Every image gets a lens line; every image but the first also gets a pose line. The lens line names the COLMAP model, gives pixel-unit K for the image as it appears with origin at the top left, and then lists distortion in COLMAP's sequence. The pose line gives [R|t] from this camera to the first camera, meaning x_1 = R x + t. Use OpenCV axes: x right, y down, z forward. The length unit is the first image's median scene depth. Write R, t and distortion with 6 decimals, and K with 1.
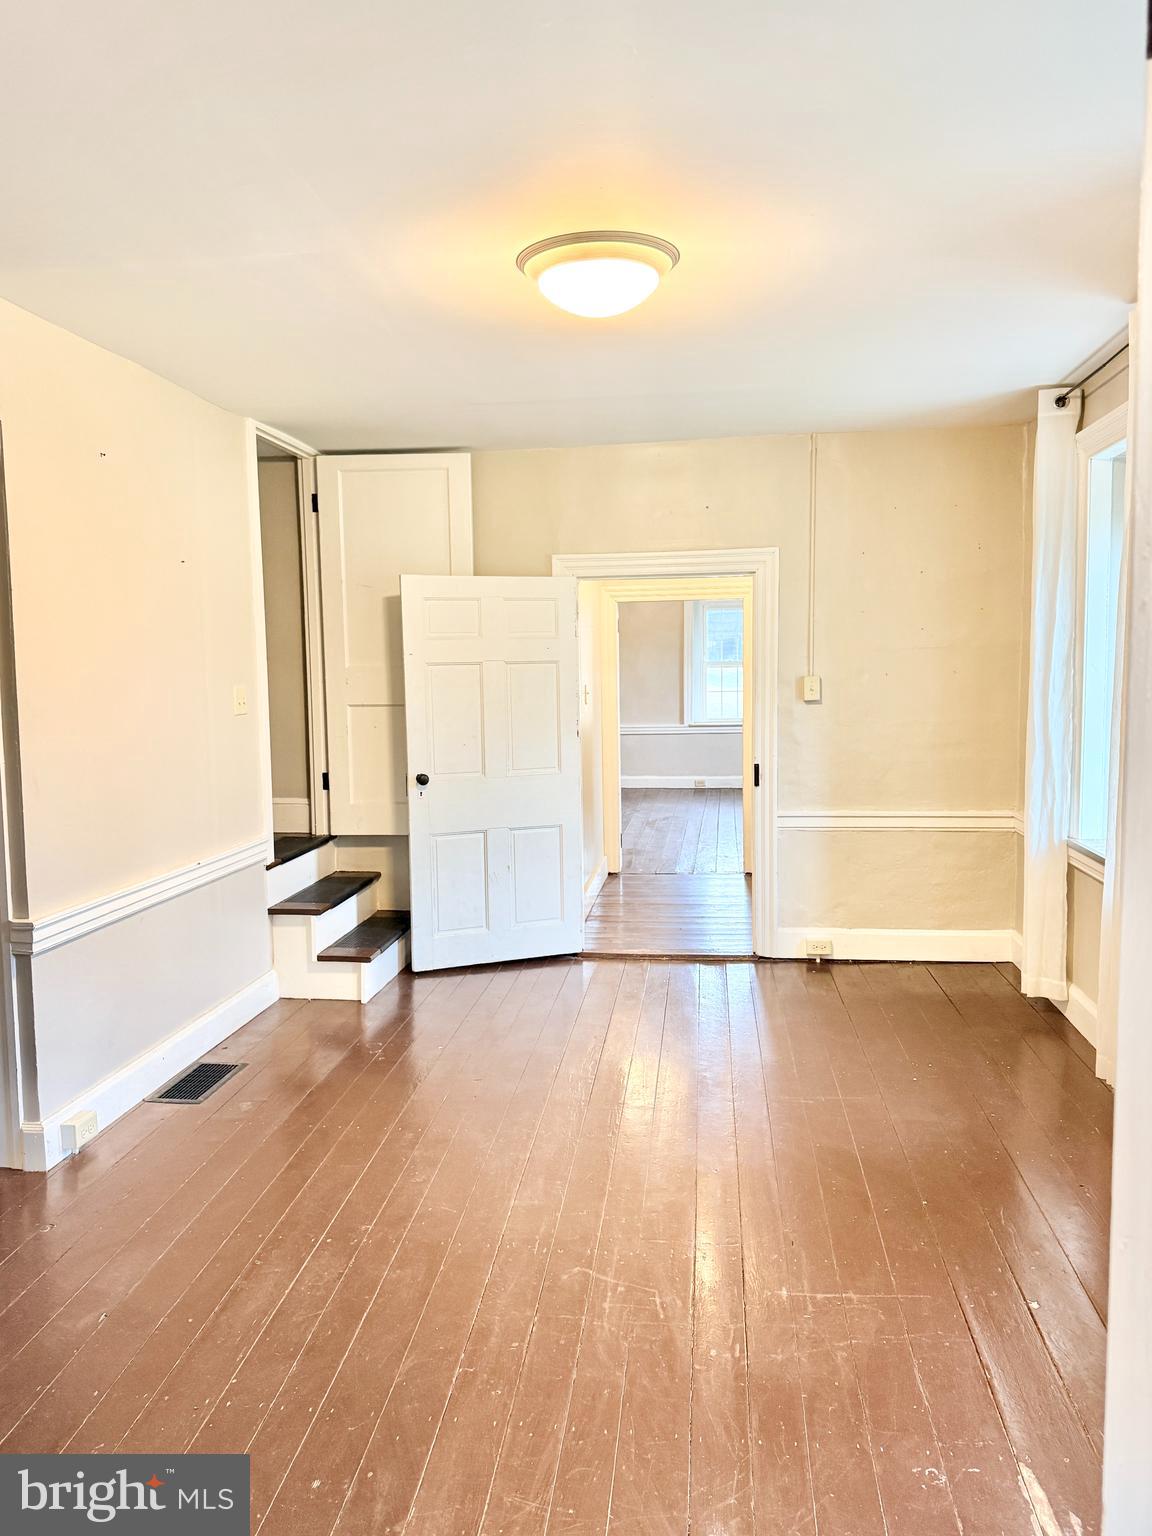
lens RADIAL K [[1160.3, 0, 565.3], [0, 1160.3, 773.3], [0, 0, 1]] dist [0.160084, -0.372115]
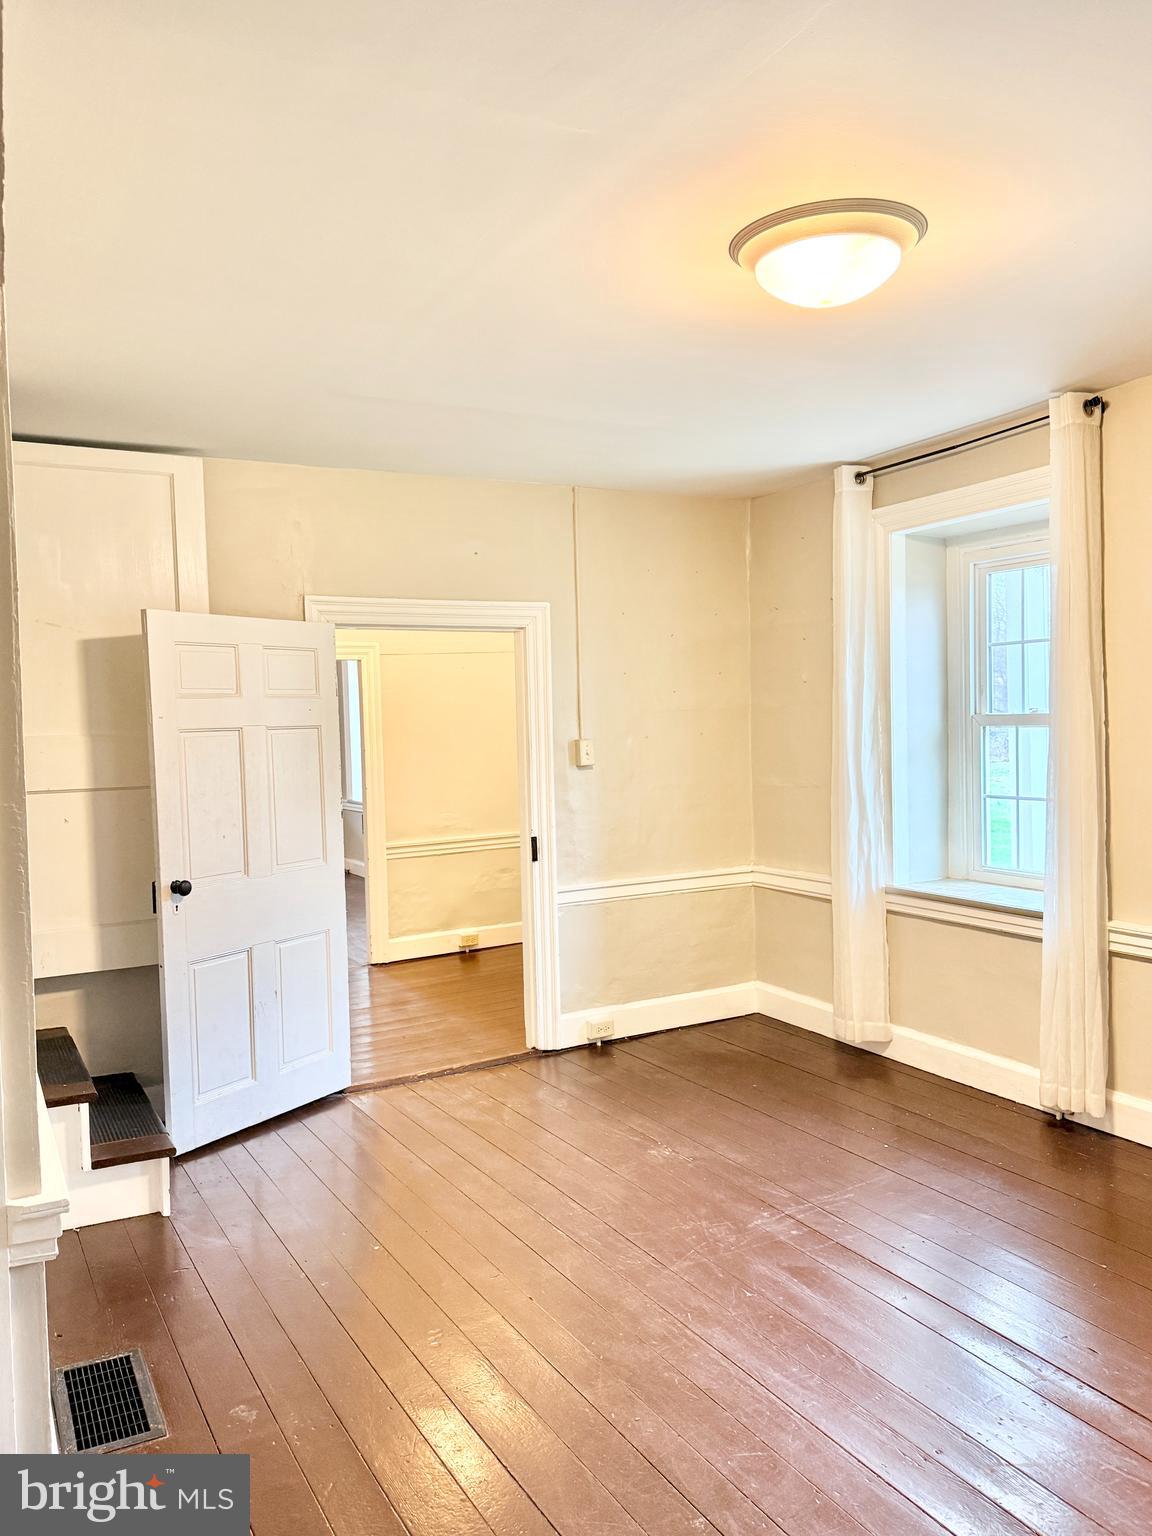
lens RADIAL K [[1160.3, 0, 565.3], [0, 1160.3, 773.3], [0, 0, 1]] dist [0.160084, -0.372115]
pose [[0.810230, -0.033408, 0.585160, -0.348350], [0.071793, 0.996513, -0.042514, -0.017222], [-0.581699, 0.076456, 0.809803, 0.250692]]
